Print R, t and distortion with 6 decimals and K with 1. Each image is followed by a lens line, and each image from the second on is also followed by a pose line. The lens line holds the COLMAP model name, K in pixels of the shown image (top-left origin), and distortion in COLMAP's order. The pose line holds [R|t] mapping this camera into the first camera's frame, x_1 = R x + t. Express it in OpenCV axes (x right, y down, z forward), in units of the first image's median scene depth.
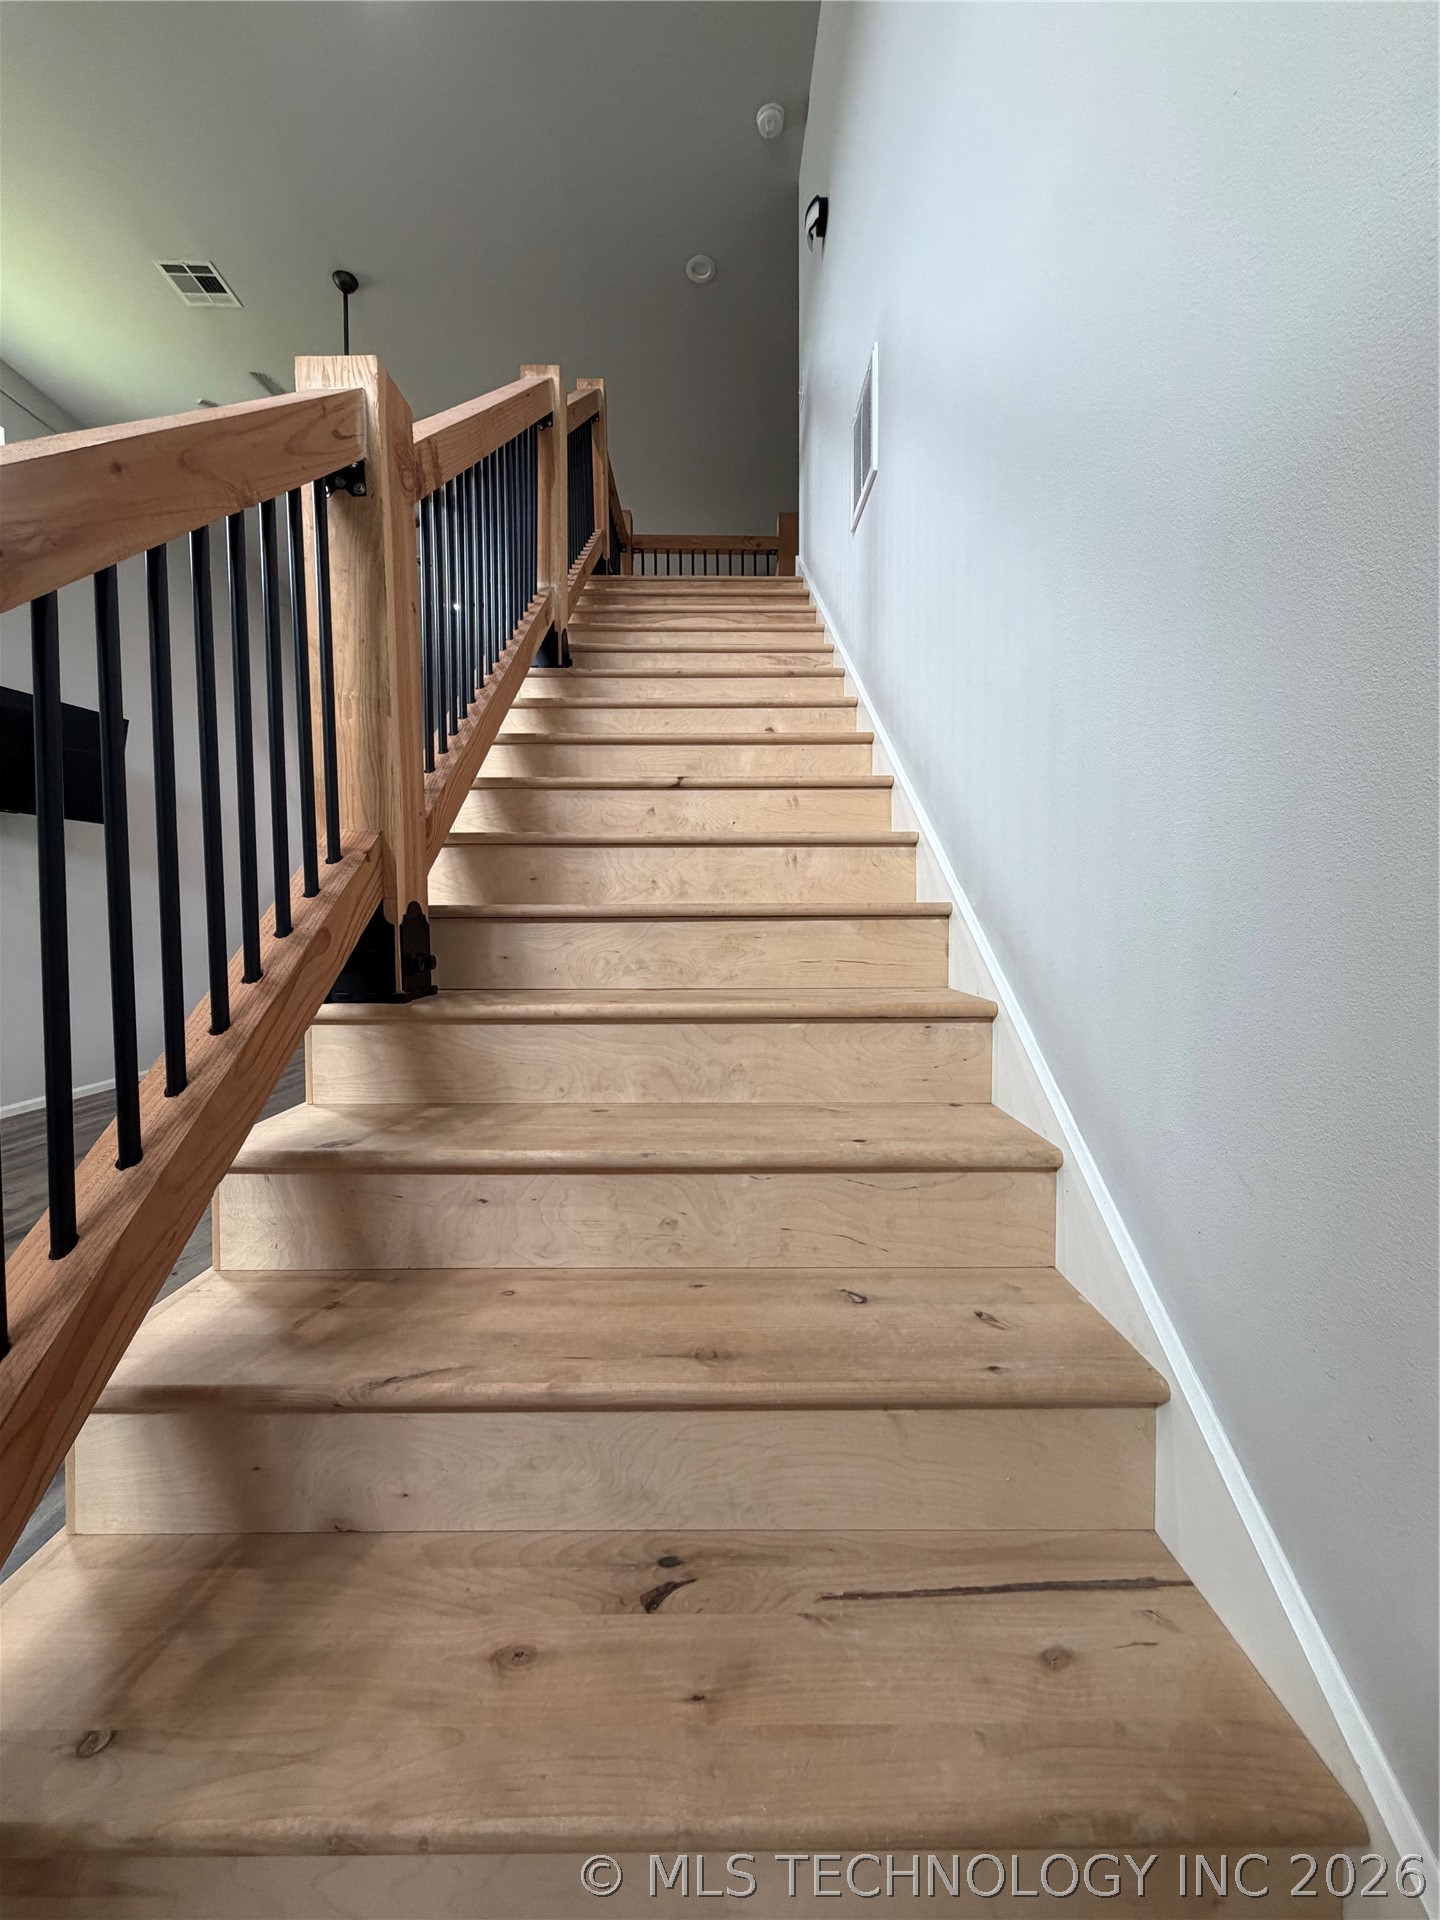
lens RADIAL K [[764.7, 0, 714.4], [0, 764.7, 972.7], [0, 0, 1]] dist [-0.001059, 0.000213]
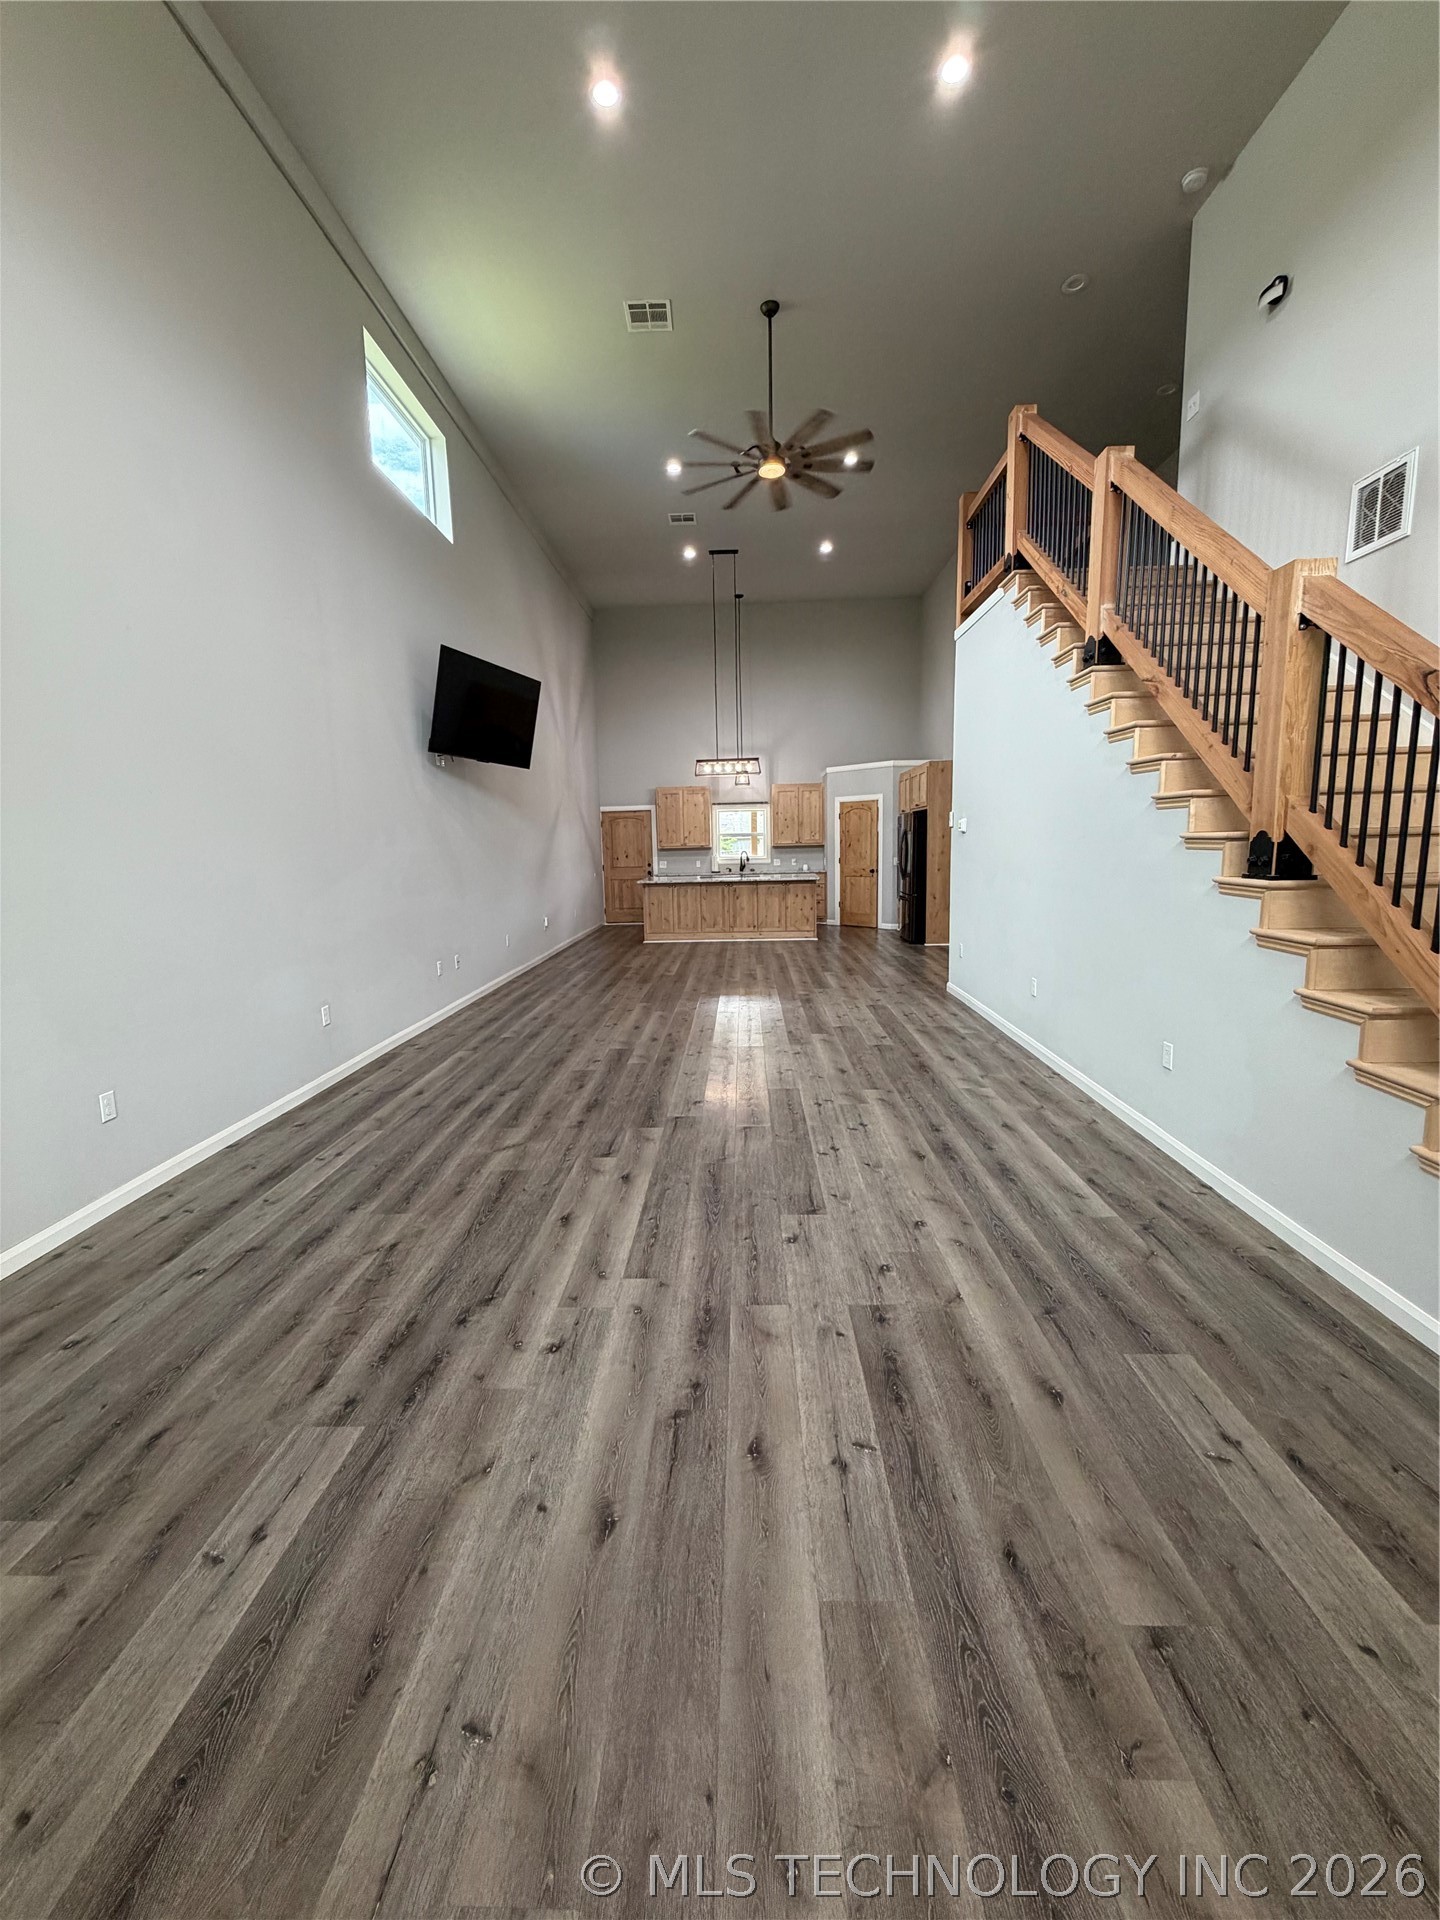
lens RADIAL K [[764.7, 0, 686.9], [0, 764.7, 964.7], [0, 0, 1]] dist [-0.001059, 0.000213]
pose [[0.998257, -0.005194, -0.058791, -0.561731], [0.011388, 0.994351, 0.105525, 0.008864], [0.057911, -0.106010, 0.992677, -0.338779]]
